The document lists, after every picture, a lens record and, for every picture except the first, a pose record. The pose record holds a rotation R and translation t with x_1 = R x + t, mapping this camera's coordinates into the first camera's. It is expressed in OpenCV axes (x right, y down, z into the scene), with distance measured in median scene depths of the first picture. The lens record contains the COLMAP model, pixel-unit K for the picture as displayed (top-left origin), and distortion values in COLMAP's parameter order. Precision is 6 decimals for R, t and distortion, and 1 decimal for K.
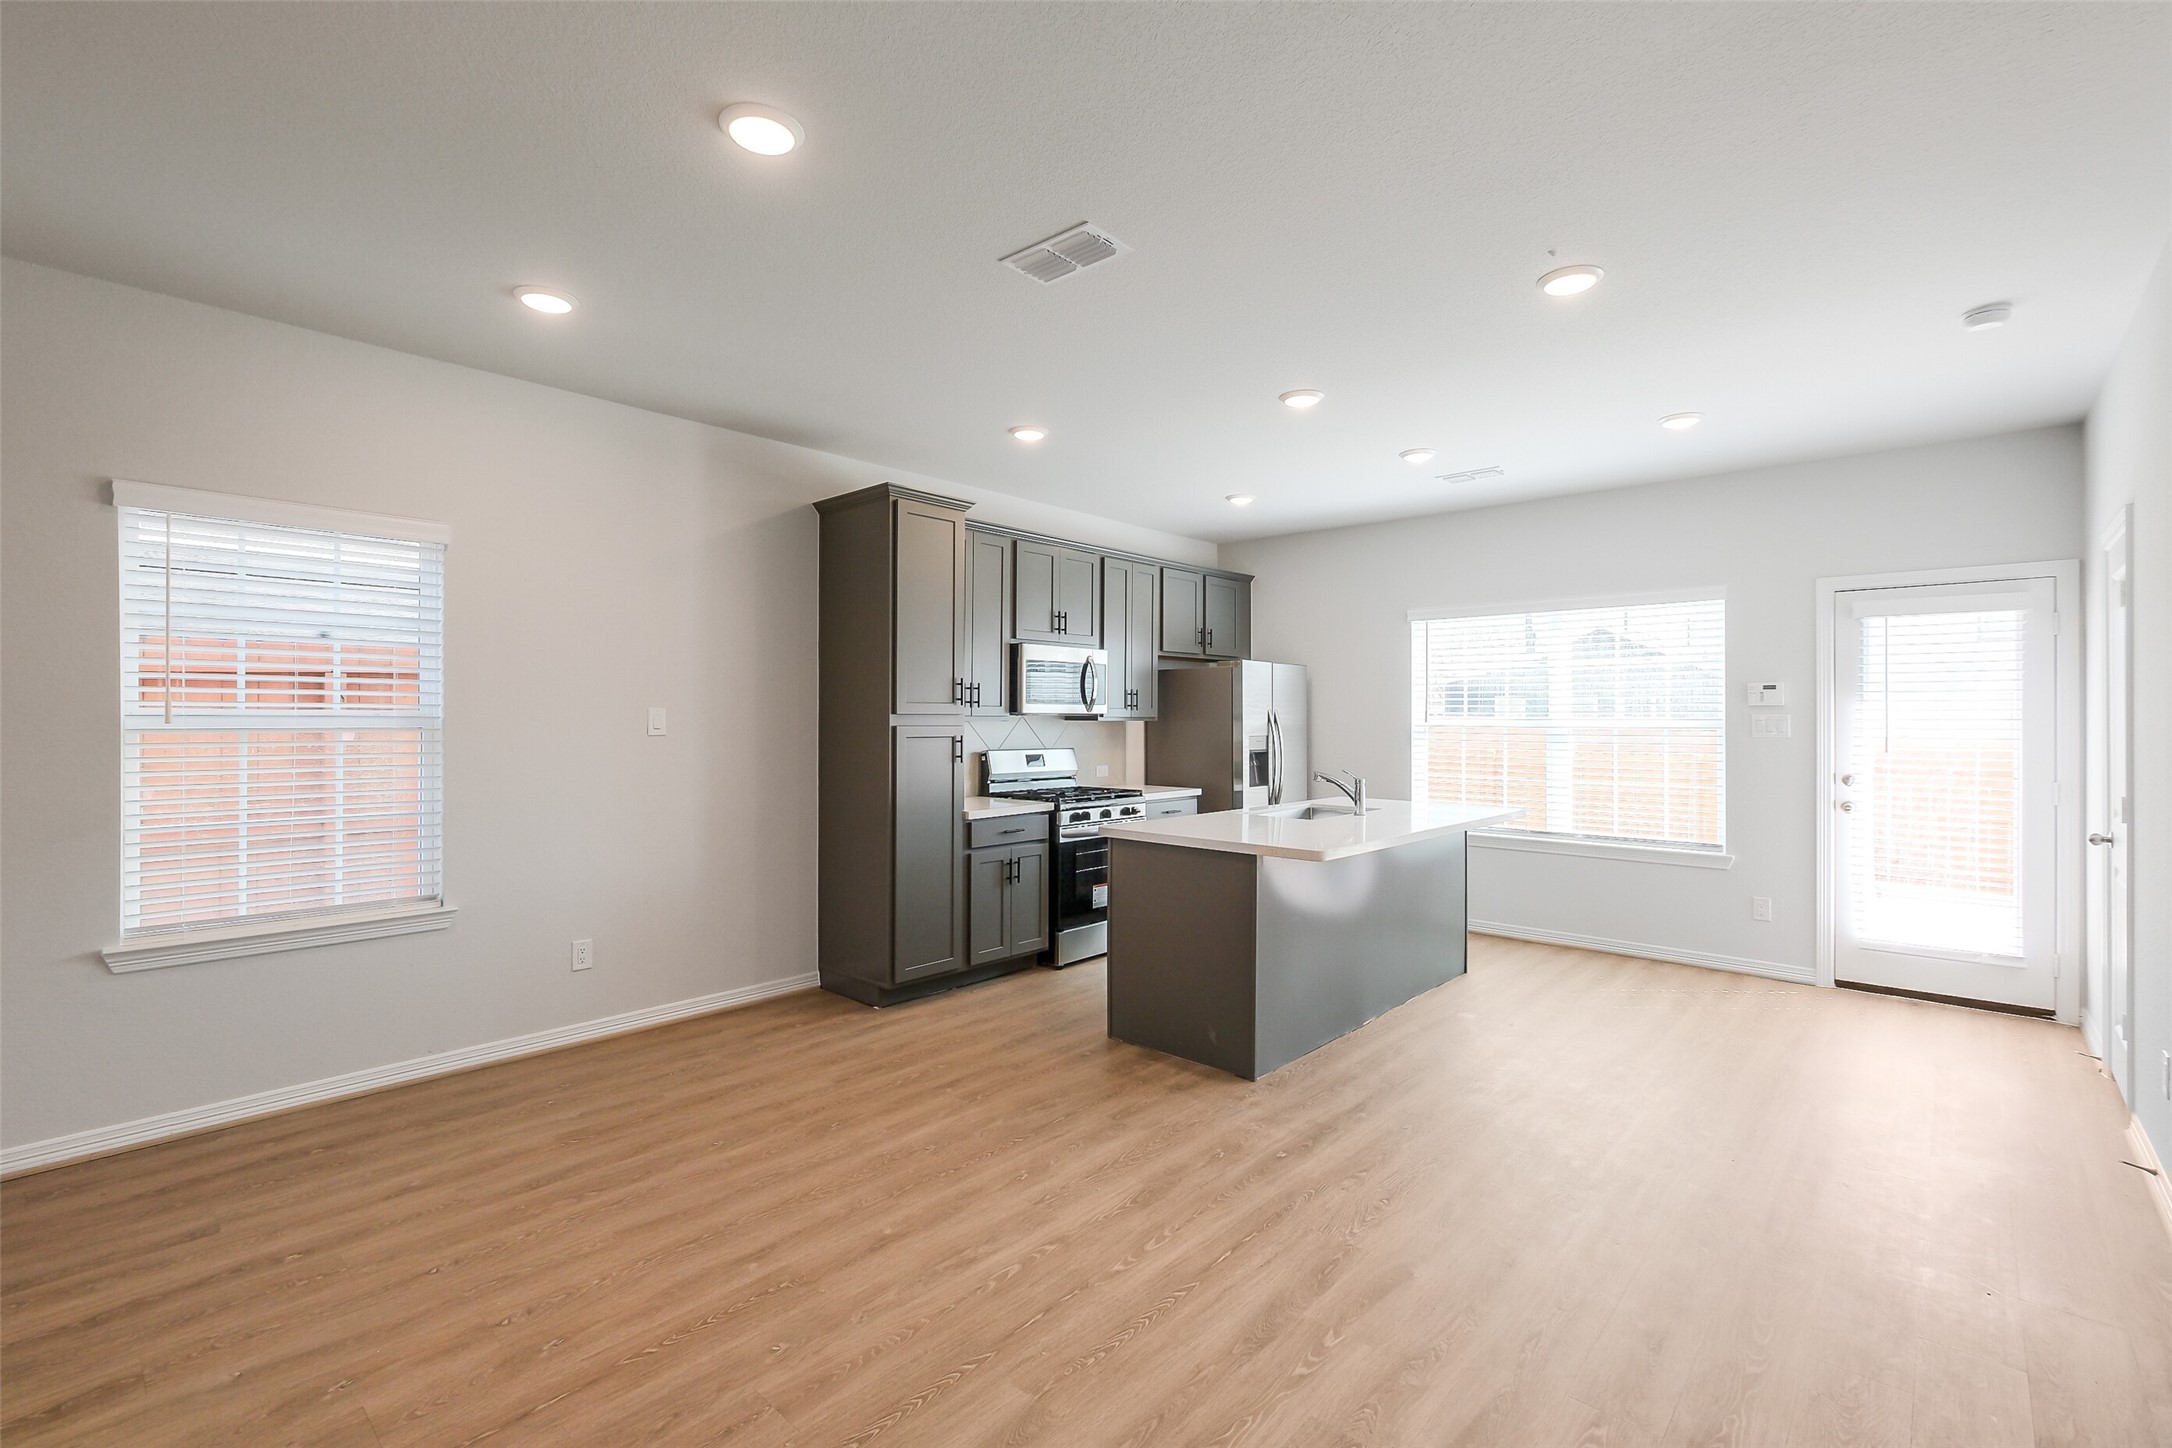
lens RADIAL K [[951.1, 0, 1084.5], [0, 951.1, 719.7], [0, 0, 1]] dist [-0.003722, -0.000062]
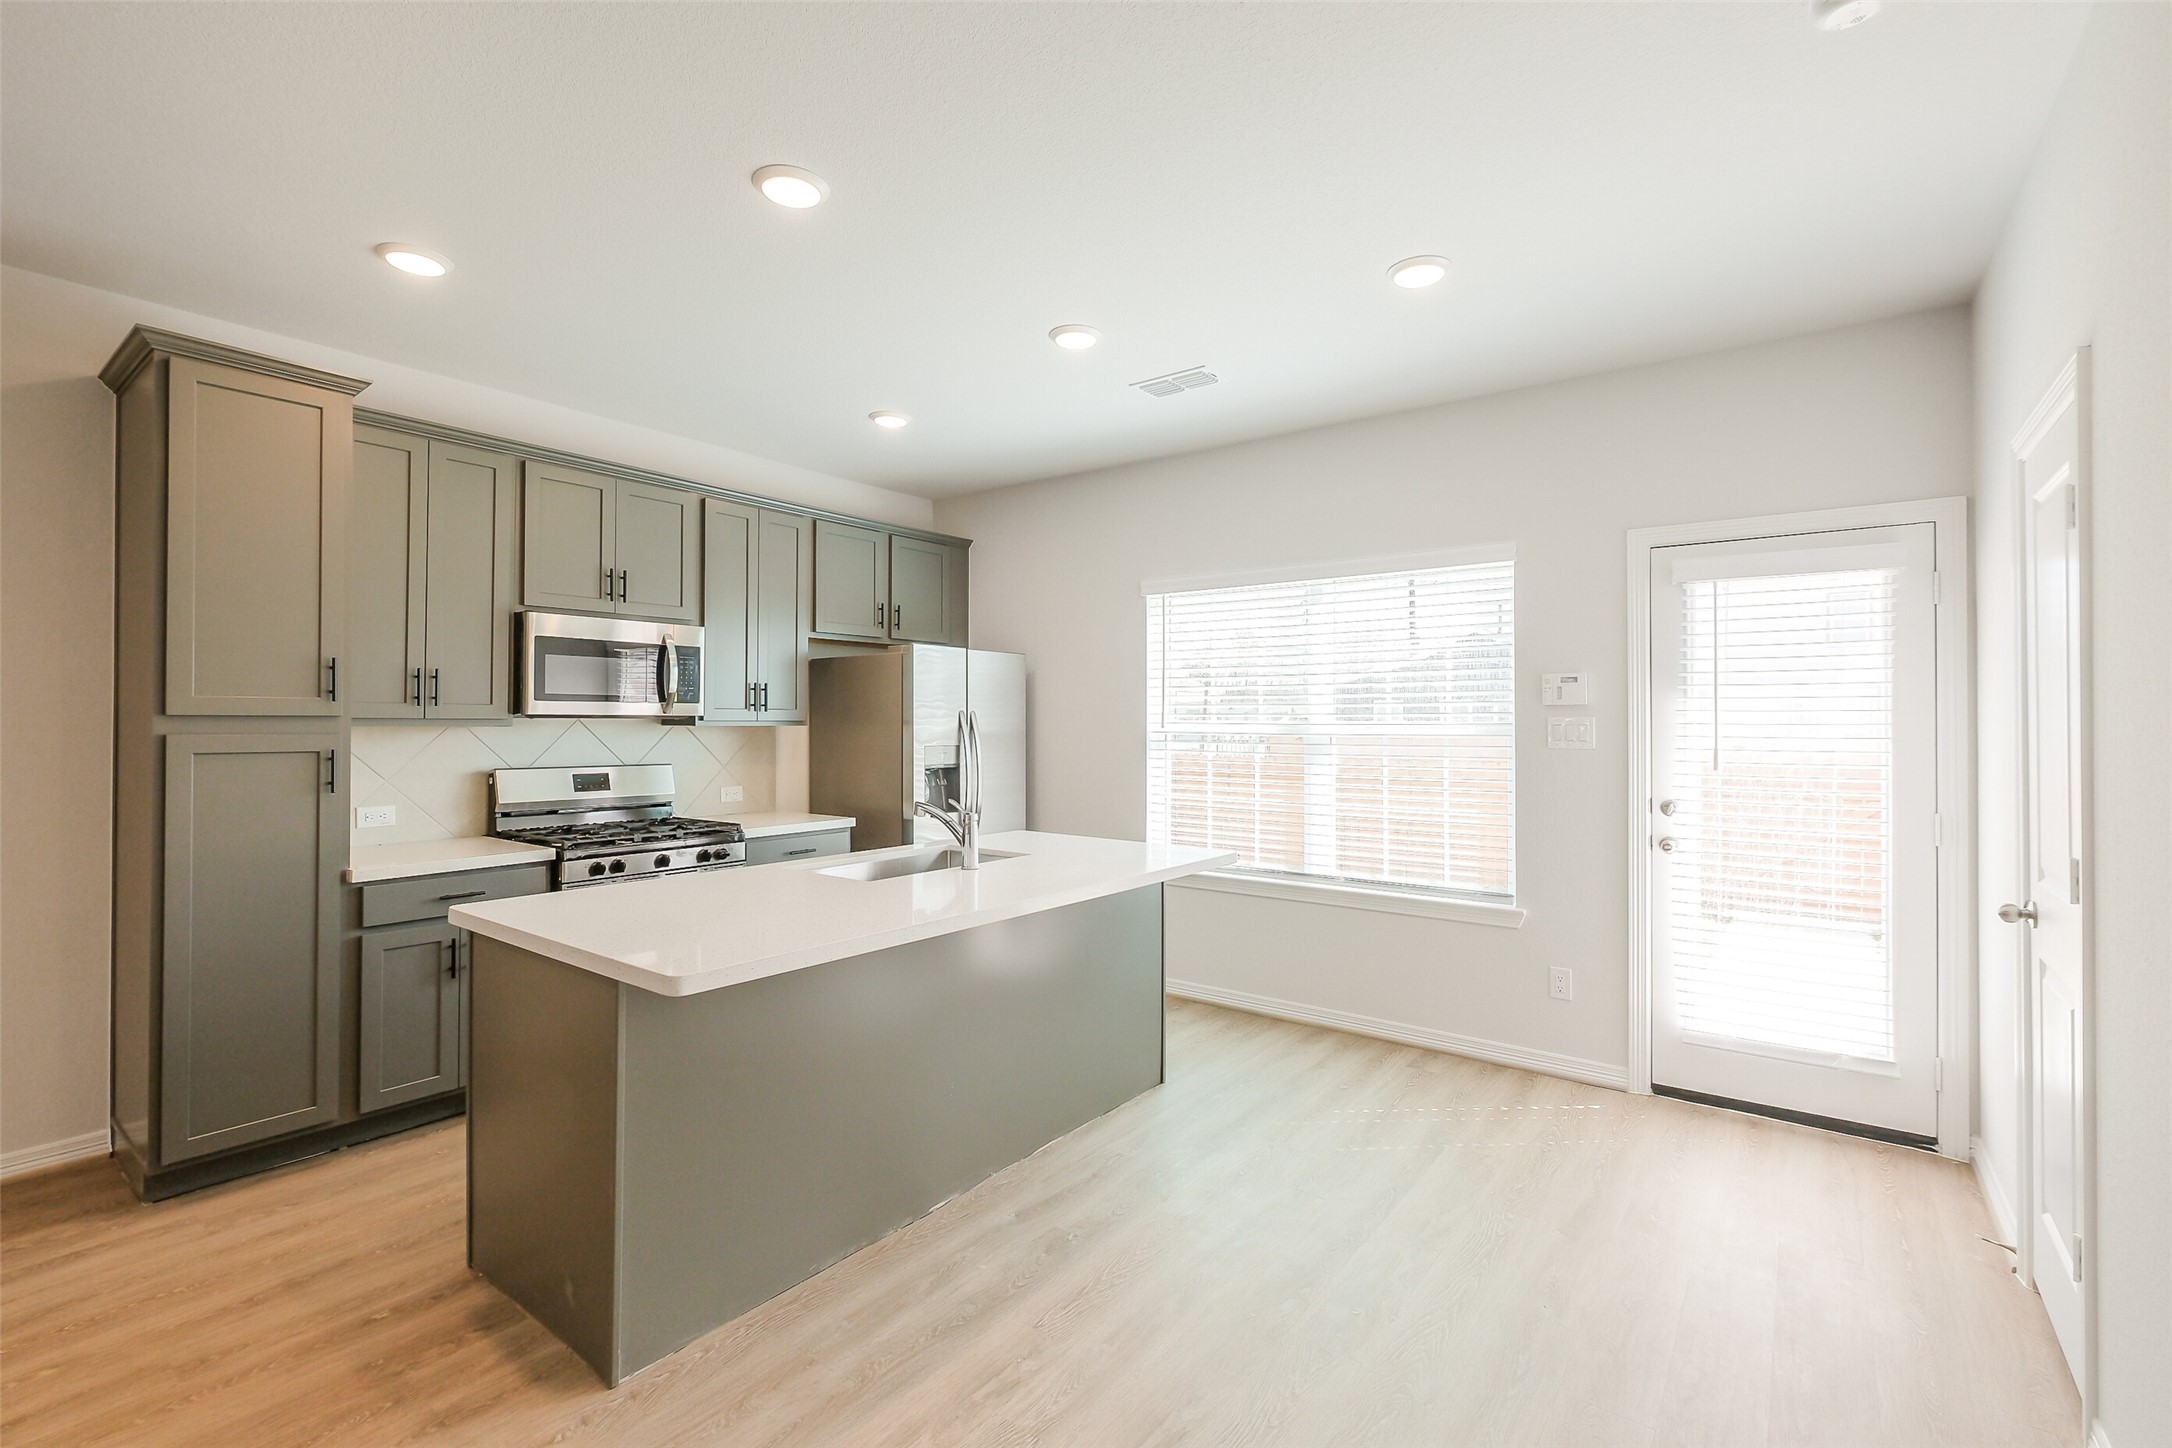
lens RADIAL K [[951.1, 0, 1087.3], [0, 951.1, 720.0], [0, 0, 1]] dist [-0.003722, -0.000062]
pose [[0.995578, 0.000411, 0.093941, 0.295517], [-0.000032, 0.999992, -0.004043, -0.000303], [-0.093941, 0.004022, 0.995570, 0.320005]]
